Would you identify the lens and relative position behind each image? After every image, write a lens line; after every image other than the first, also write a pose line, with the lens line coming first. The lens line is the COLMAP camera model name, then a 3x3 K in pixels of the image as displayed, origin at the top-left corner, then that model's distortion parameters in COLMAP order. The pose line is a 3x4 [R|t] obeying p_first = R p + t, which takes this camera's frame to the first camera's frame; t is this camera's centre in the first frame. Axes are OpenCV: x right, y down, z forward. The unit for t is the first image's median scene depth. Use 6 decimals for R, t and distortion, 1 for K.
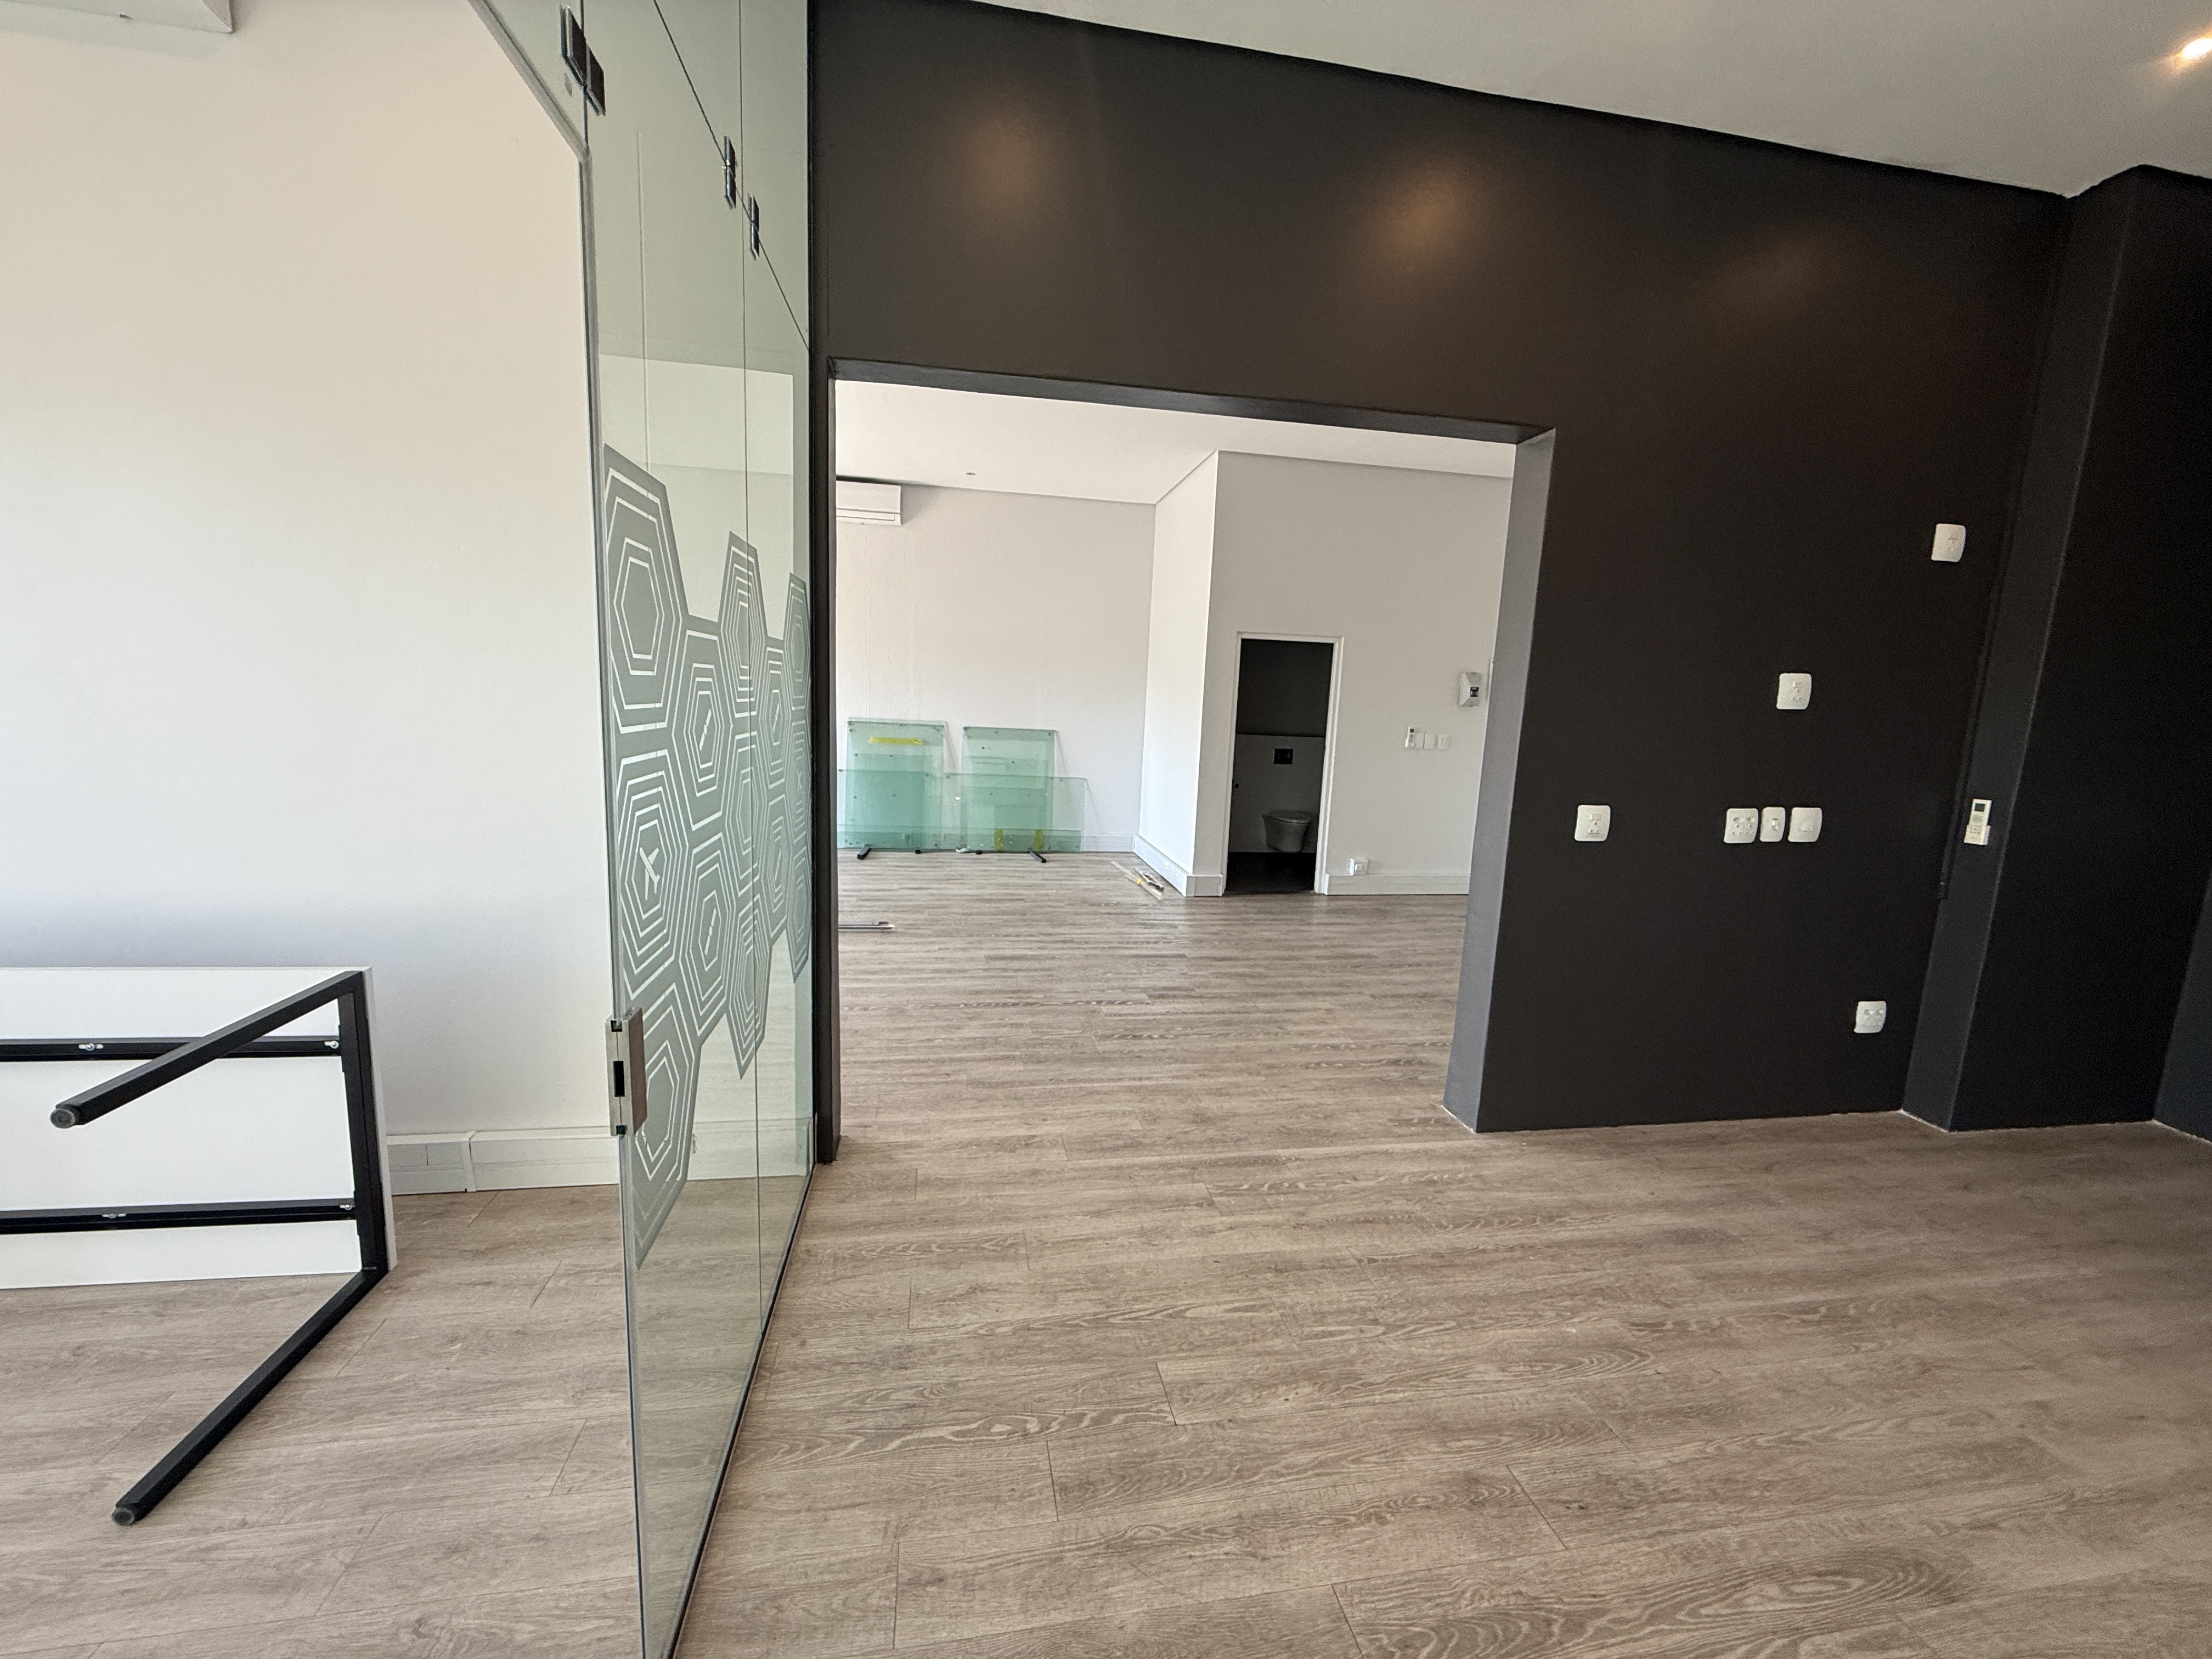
lens RADIAL K [[880.1, 0, 1098.9], [0, 880.1, 826.7], [0, 0, 1]] dist [-0.001522, 0.000153]
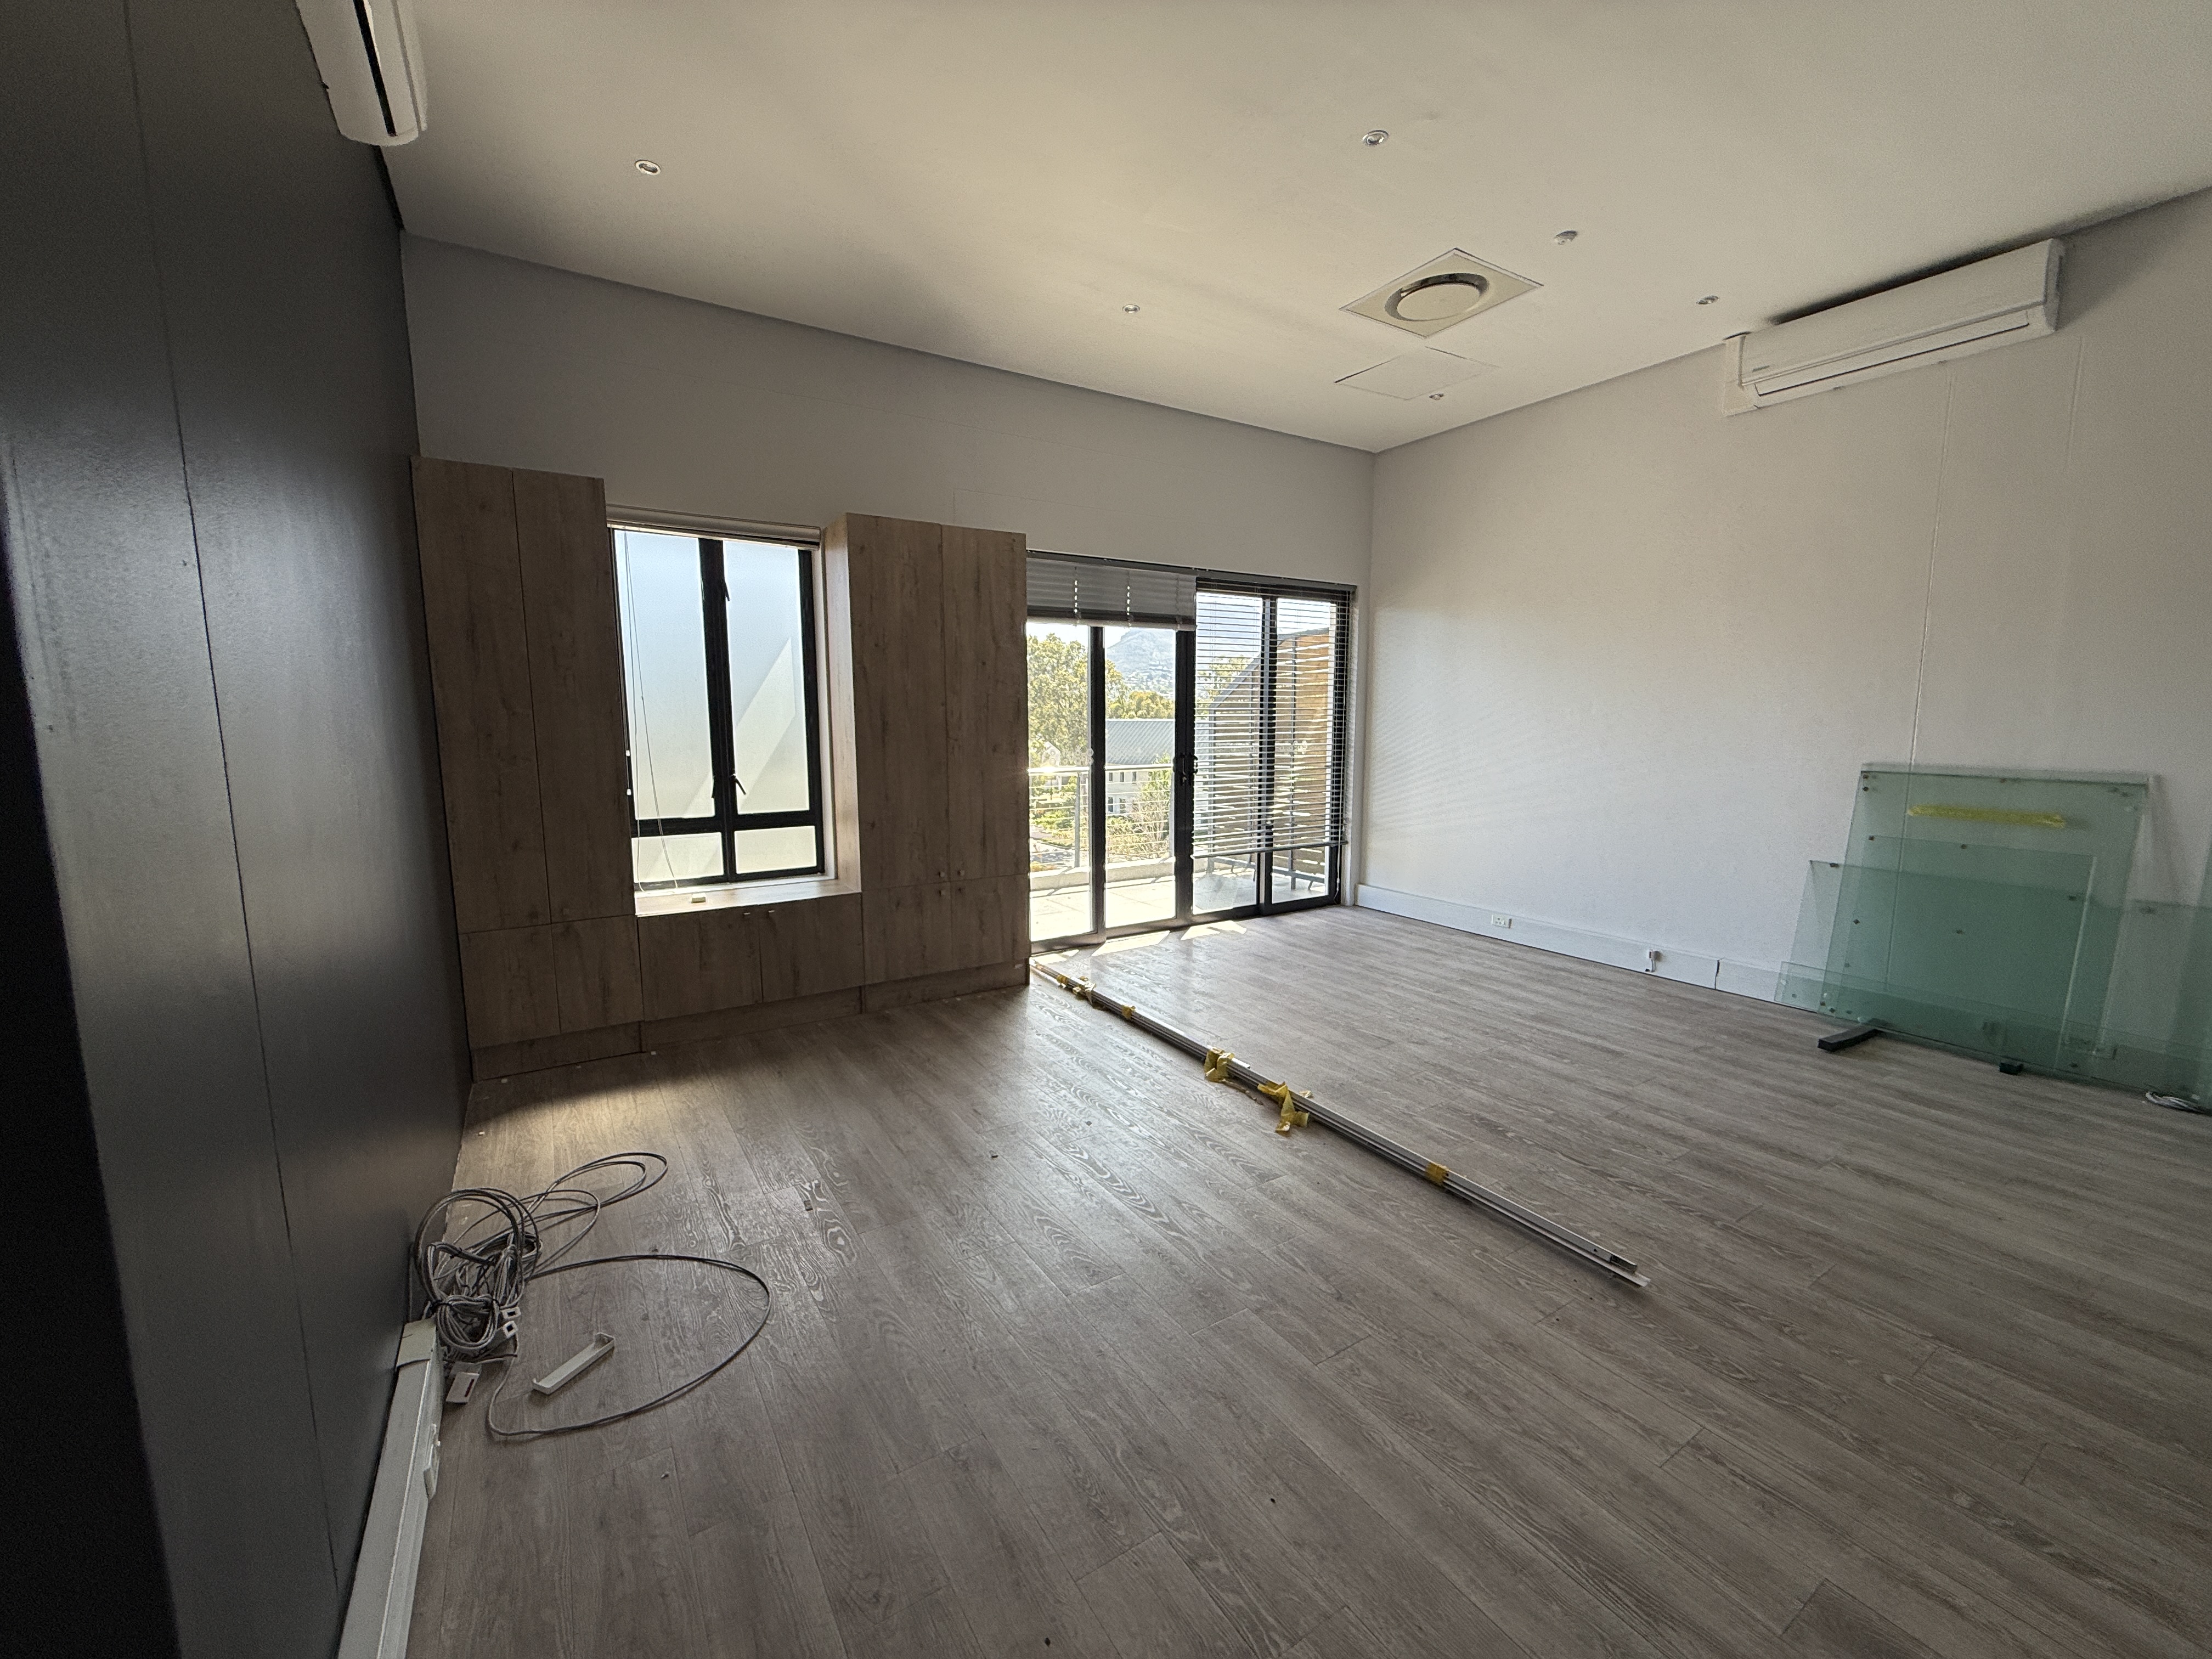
lens RADIAL K [[880.1, 0, 1098.9], [0, 880.1, 826.7], [0, 0, 1]] dist [-0.001522, 0.000153]
pose [[0.377630, 0.070859, -0.923241, 0.027350], [-0.114596, 0.992979, 0.029339, -0.075737], [0.918838, 0.094721, 0.383099, 0.585651]]
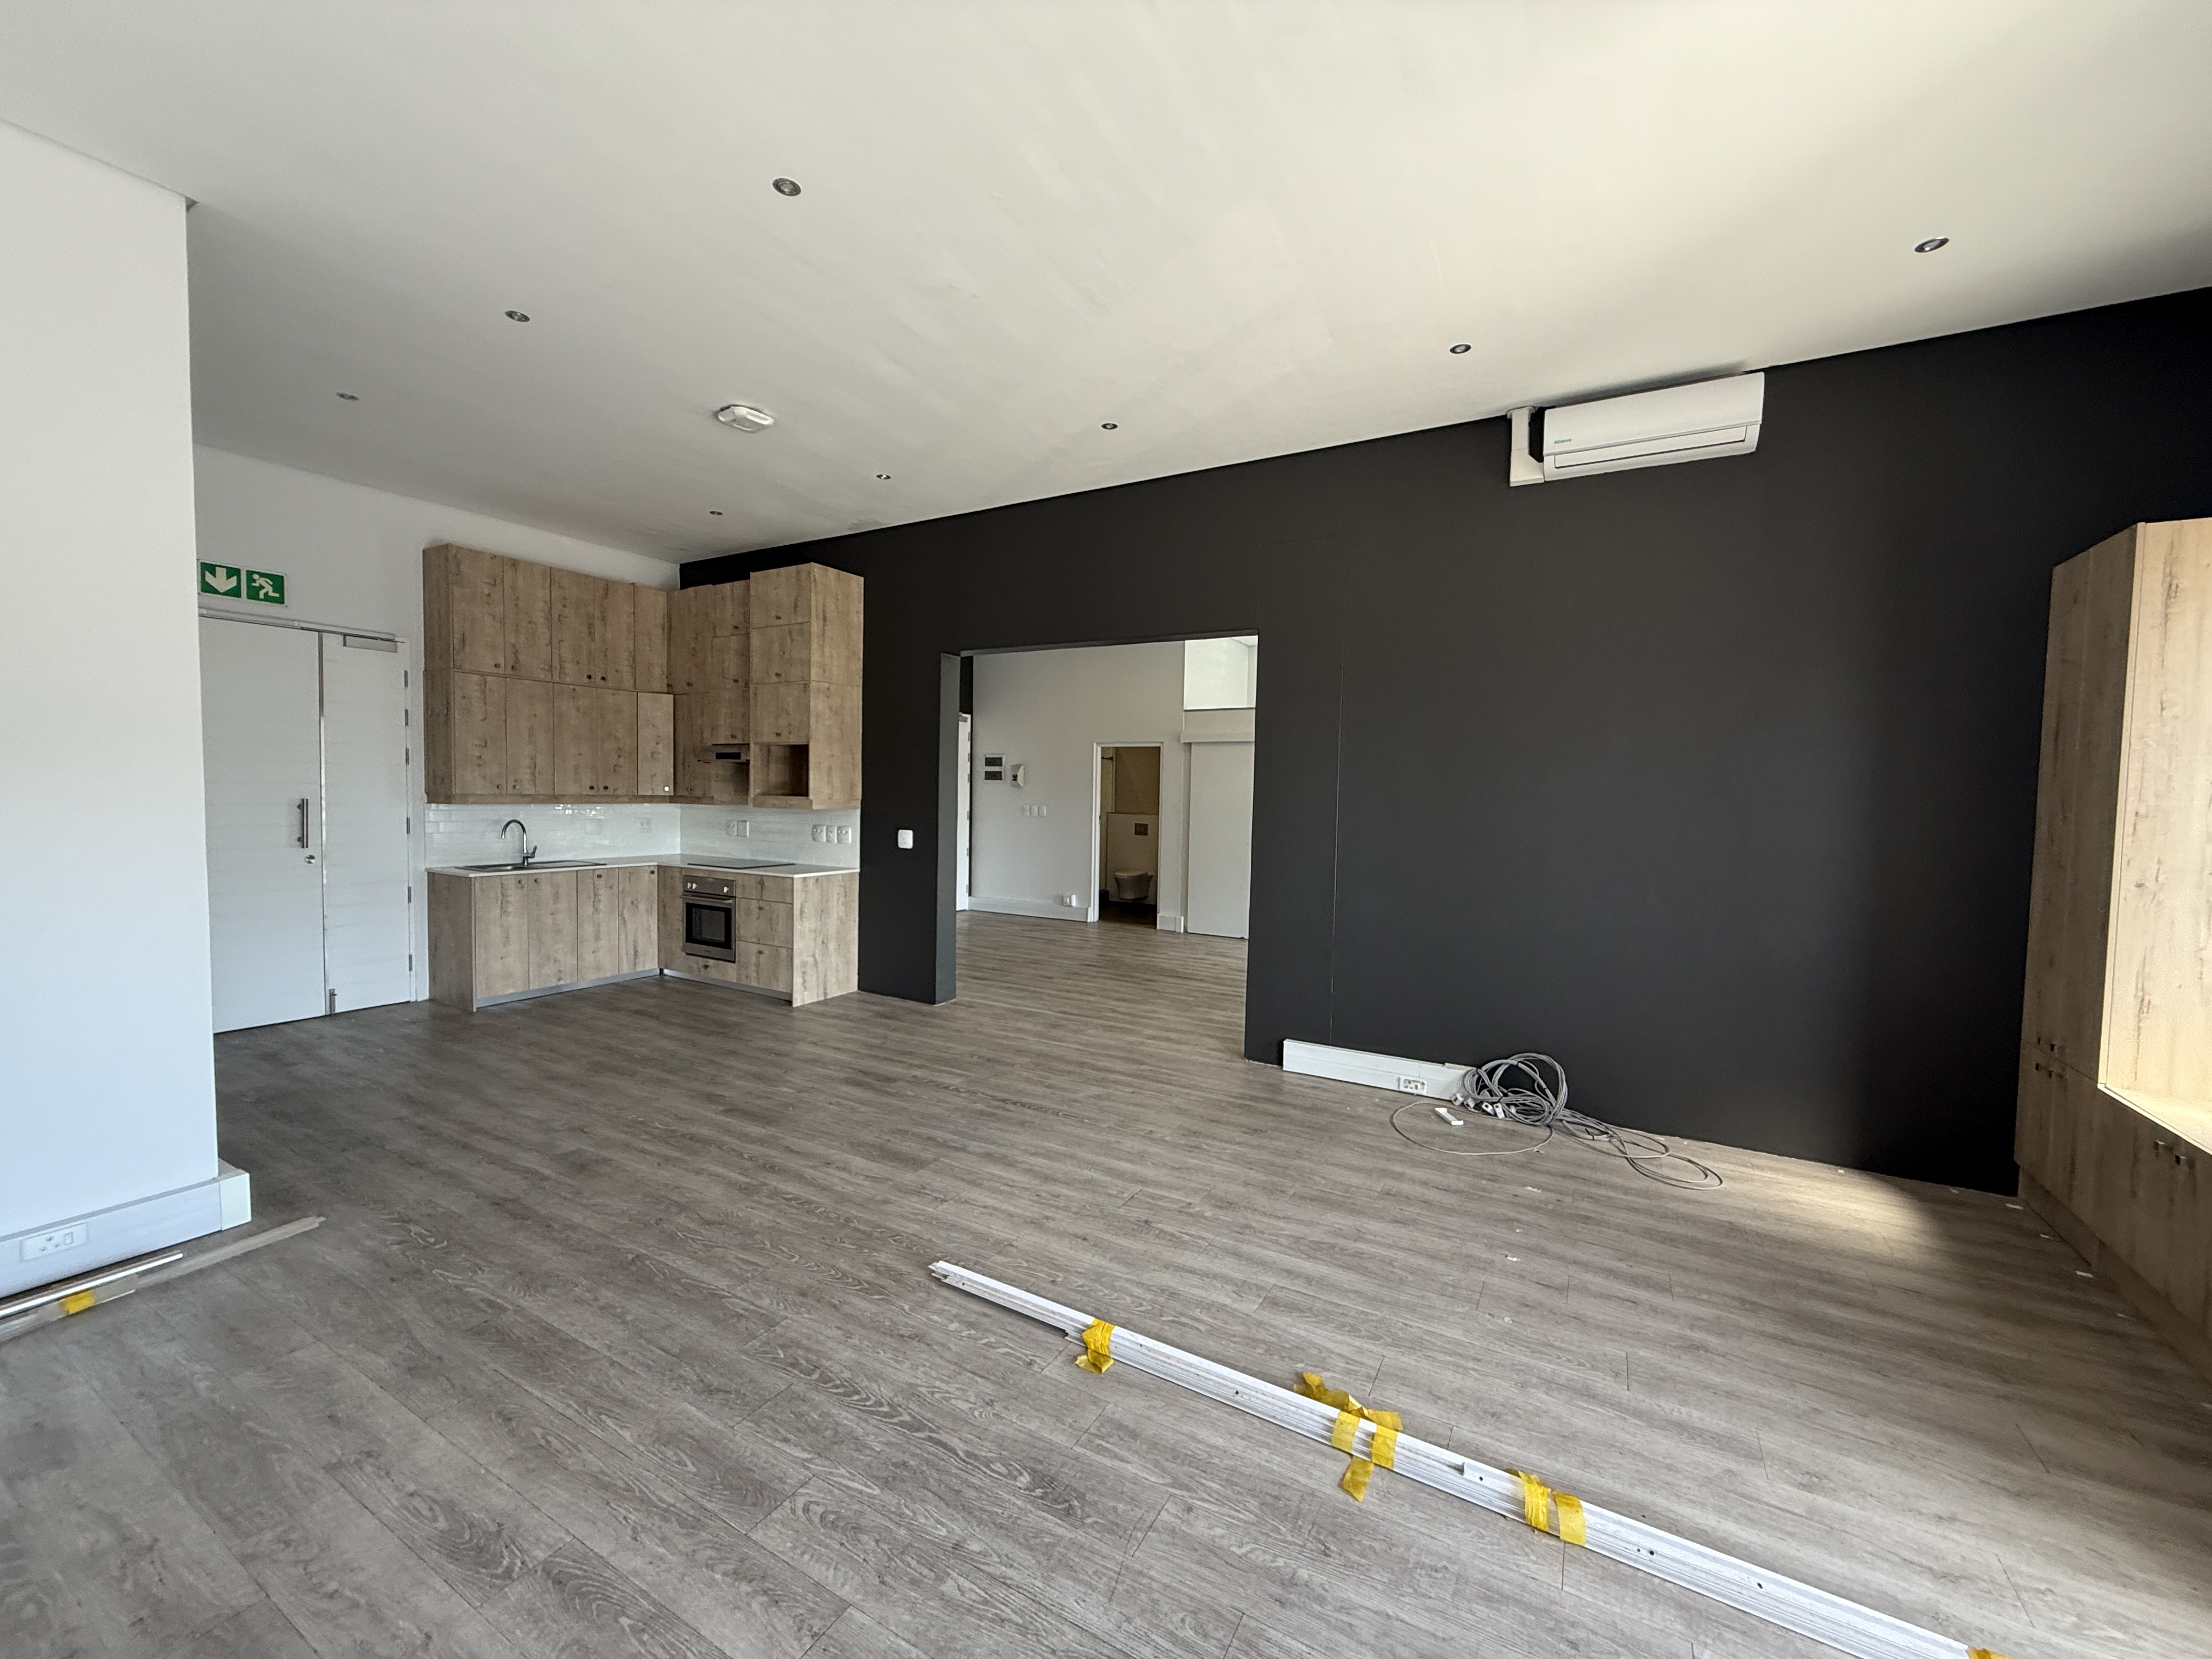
lens RADIAL K [[880.1, 0, 1098.9], [0, 880.1, 826.7], [0, 0, 1]] dist [-0.001522, 0.000153]
pose [[-0.765466, -0.083386, 0.638051, -0.587007], [0.042070, 0.982962, 0.178932, -0.208844], [-0.642100, 0.163809, -0.748915, 1.244738]]
